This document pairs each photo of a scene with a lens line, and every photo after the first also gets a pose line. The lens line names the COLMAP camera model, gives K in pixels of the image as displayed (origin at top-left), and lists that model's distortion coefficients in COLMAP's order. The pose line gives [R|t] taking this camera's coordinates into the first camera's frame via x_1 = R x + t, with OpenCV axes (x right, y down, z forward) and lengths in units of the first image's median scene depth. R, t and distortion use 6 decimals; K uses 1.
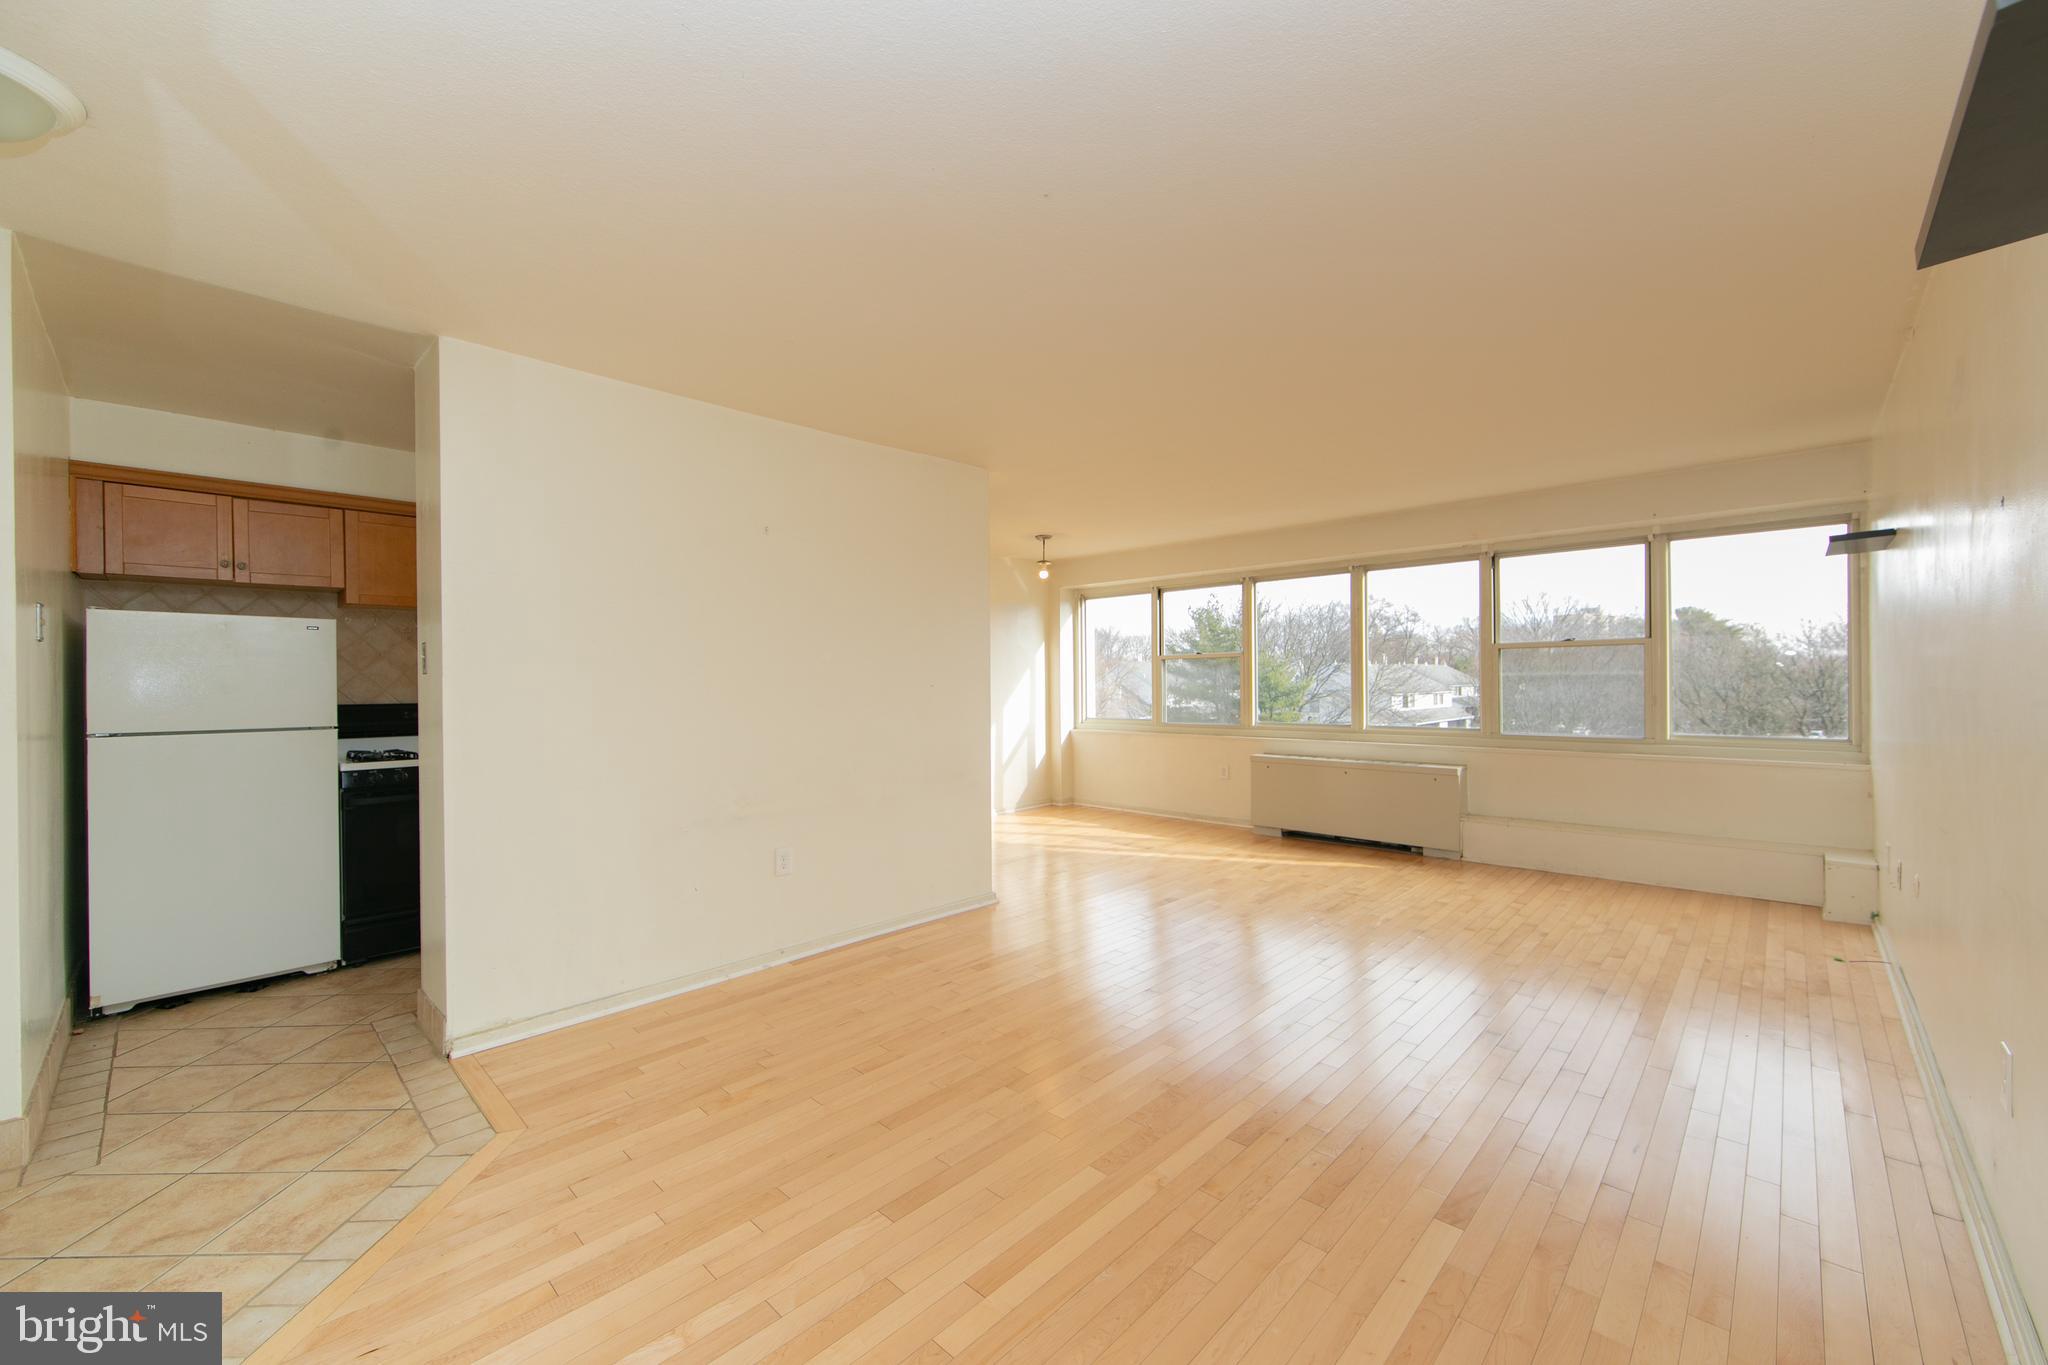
lens RADIAL K [[801.4, 0, 1034.1], [0, 801.4, 683.9], [0, 0, 1]] dist [-0.002574, -0.002588]
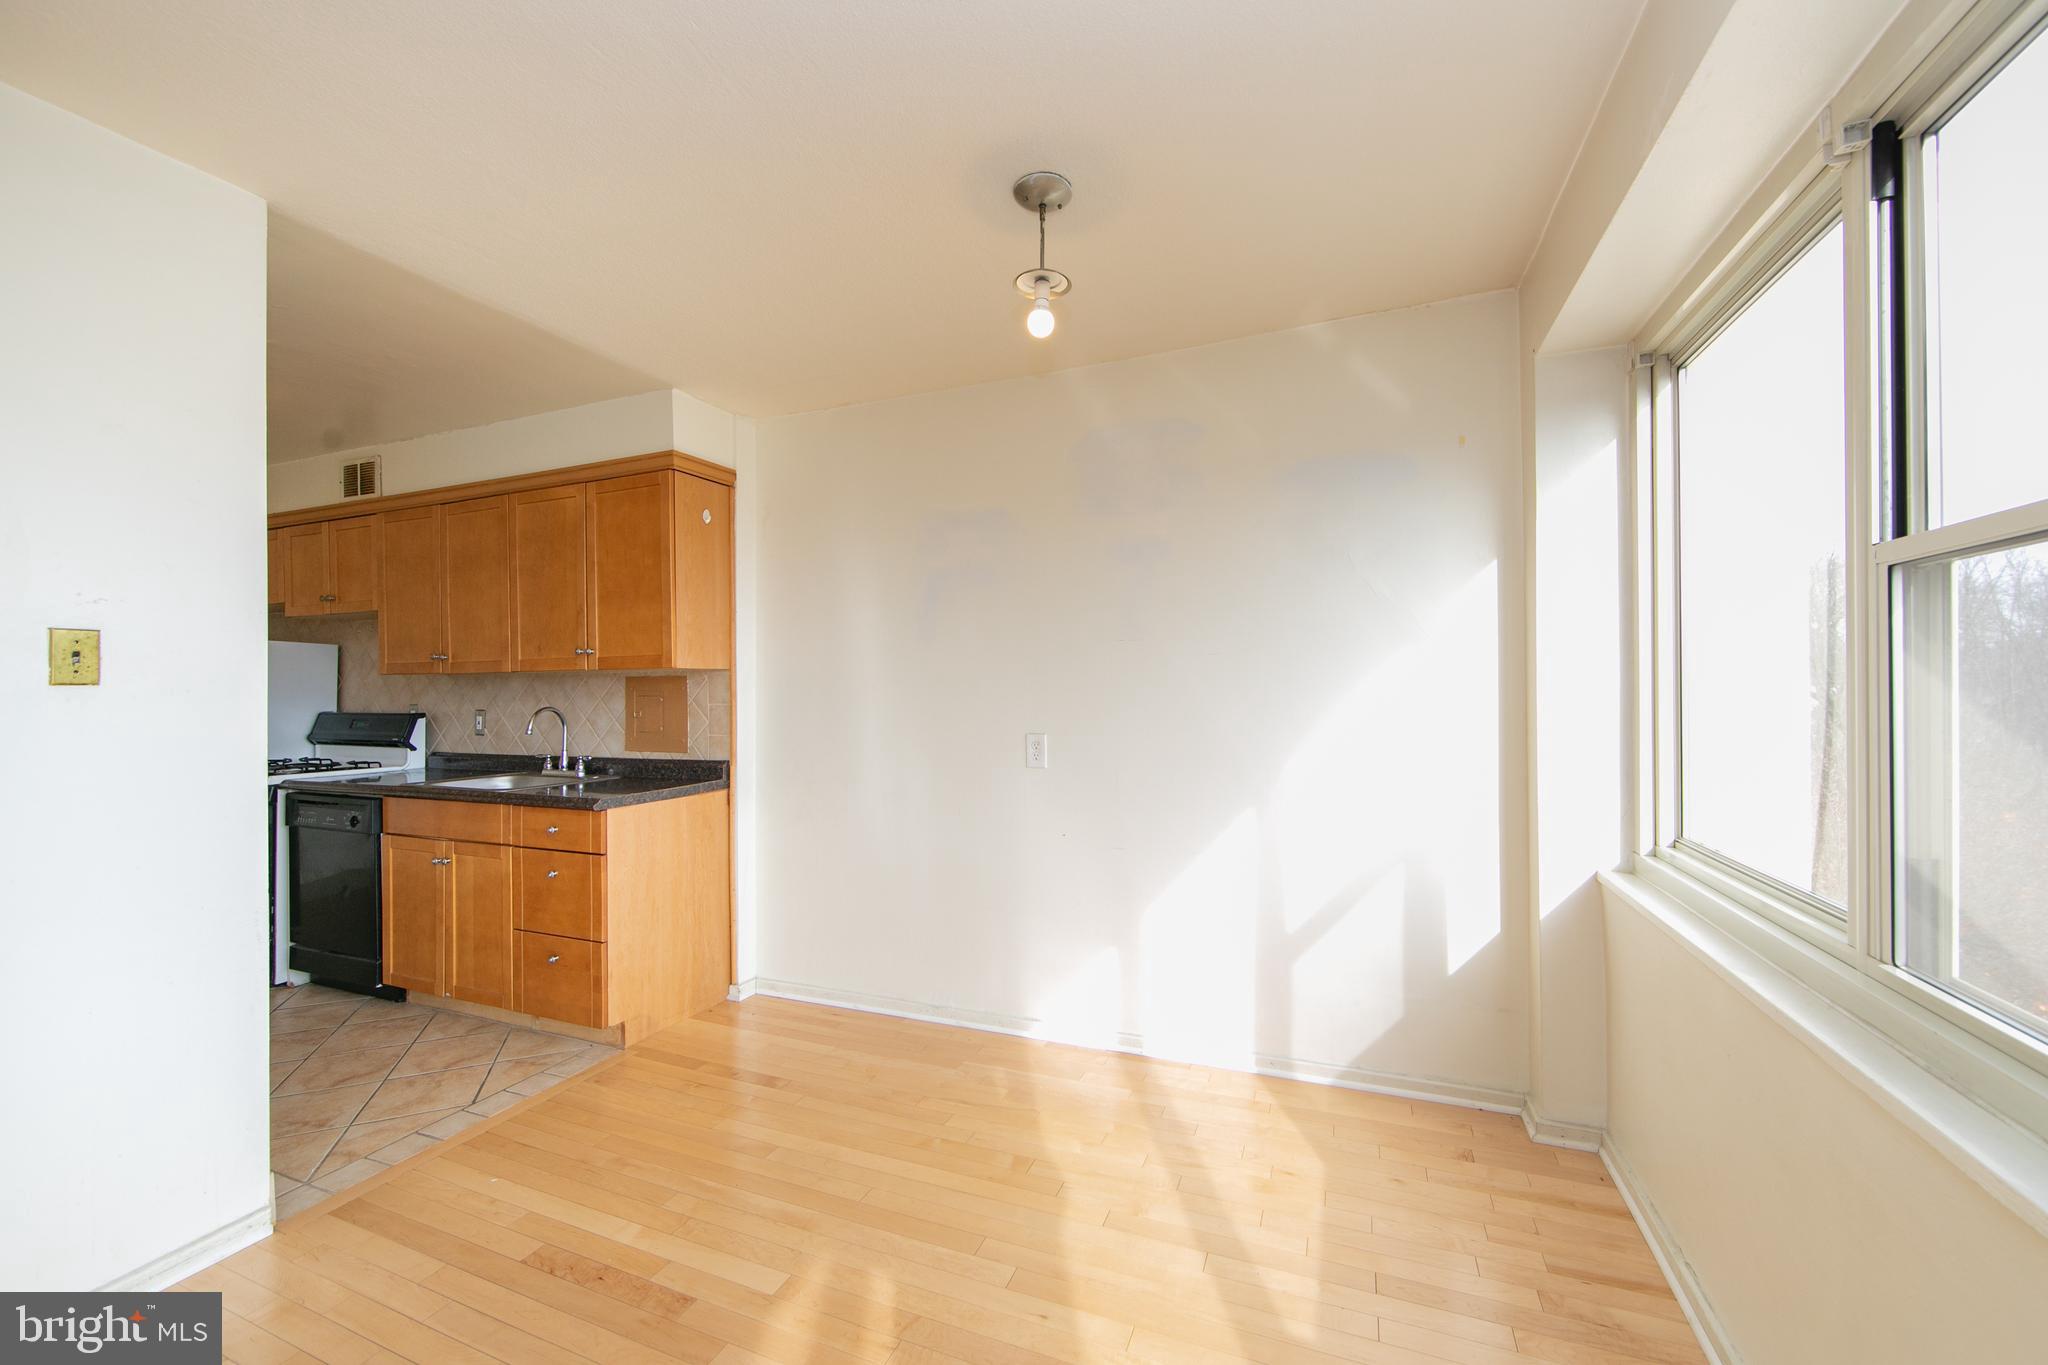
lens RADIAL K [[801.4, 0, 1028.3], [0, 801.4, 681.9], [0, 0, 1]] dist [-0.002574, -0.002588]
pose [[0.364796, 0.001662, -0.931086, 0.284087], [0.002266, 0.999994, 0.002673, -0.009364], [0.931085, -0.003085, 0.364790, 0.917136]]
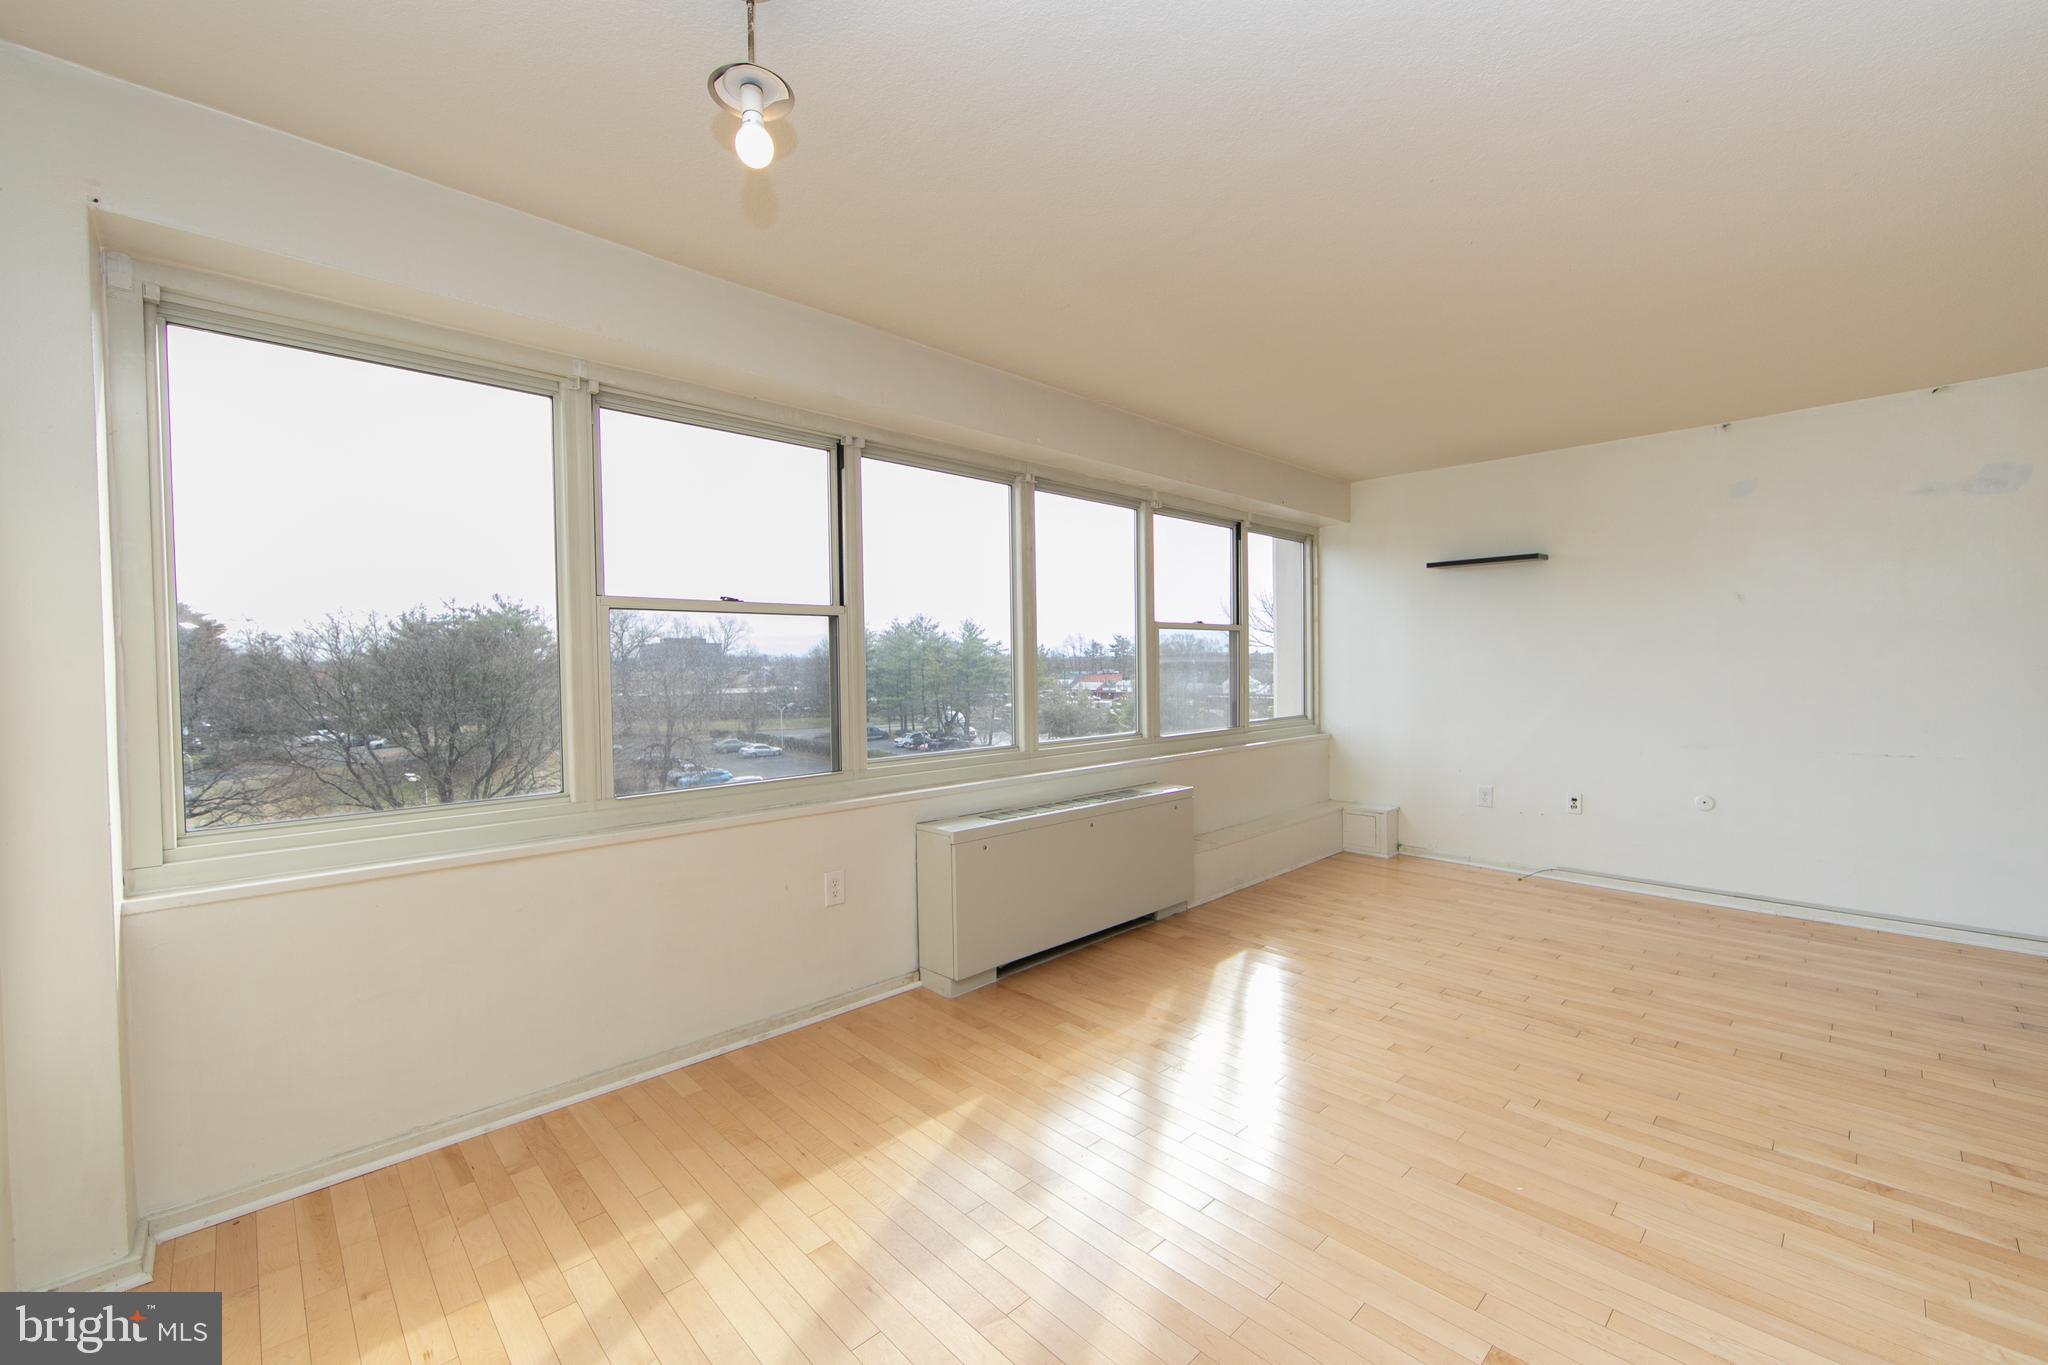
lens RADIAL K [[801.4, 0, 1004.1], [0, 801.4, 684.4], [0, 0, 1]] dist [-0.002574, -0.002588]
pose [[0.051567, -0.015408, 0.998551, -0.191848], [0.012558, 0.999812, 0.014779, -0.001604], [-0.998591, 0.011778, 0.051751, 0.961149]]
